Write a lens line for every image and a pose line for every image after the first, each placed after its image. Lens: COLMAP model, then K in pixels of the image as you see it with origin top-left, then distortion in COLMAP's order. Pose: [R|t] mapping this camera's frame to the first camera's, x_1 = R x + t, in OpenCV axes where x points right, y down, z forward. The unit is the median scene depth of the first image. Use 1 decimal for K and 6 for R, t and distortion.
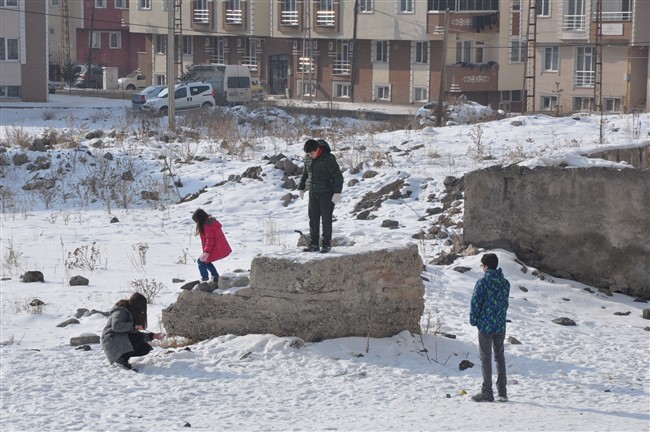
lens RADIAL K [[3049.3, 0, 325.9], [0, 3049.3, 234.8], [0, 0, 1]] dist [2.092065, 3.711136]
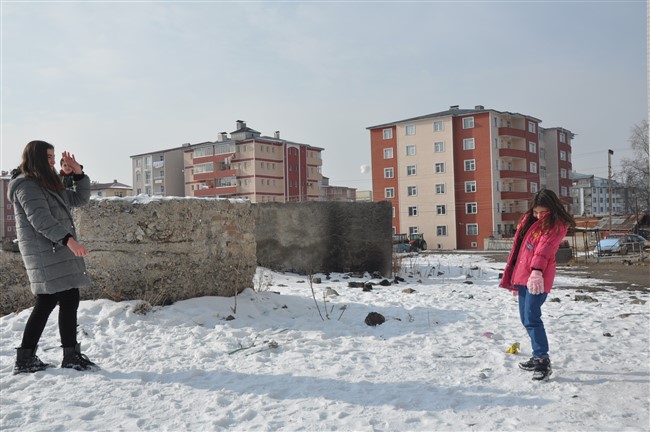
lens RADIAL K [[652.4, 0, 325.0], [0, 652.4, 216.0], [0, 0, 1]] dist [-0.011989, 0.037278]
pose [[0.931463, -0.022741, 0.363124, -0.019949], [0.061923, 0.993392, -0.096630, 0.024605], [-0.358527, 0.112493, 0.926717, 0.656528]]
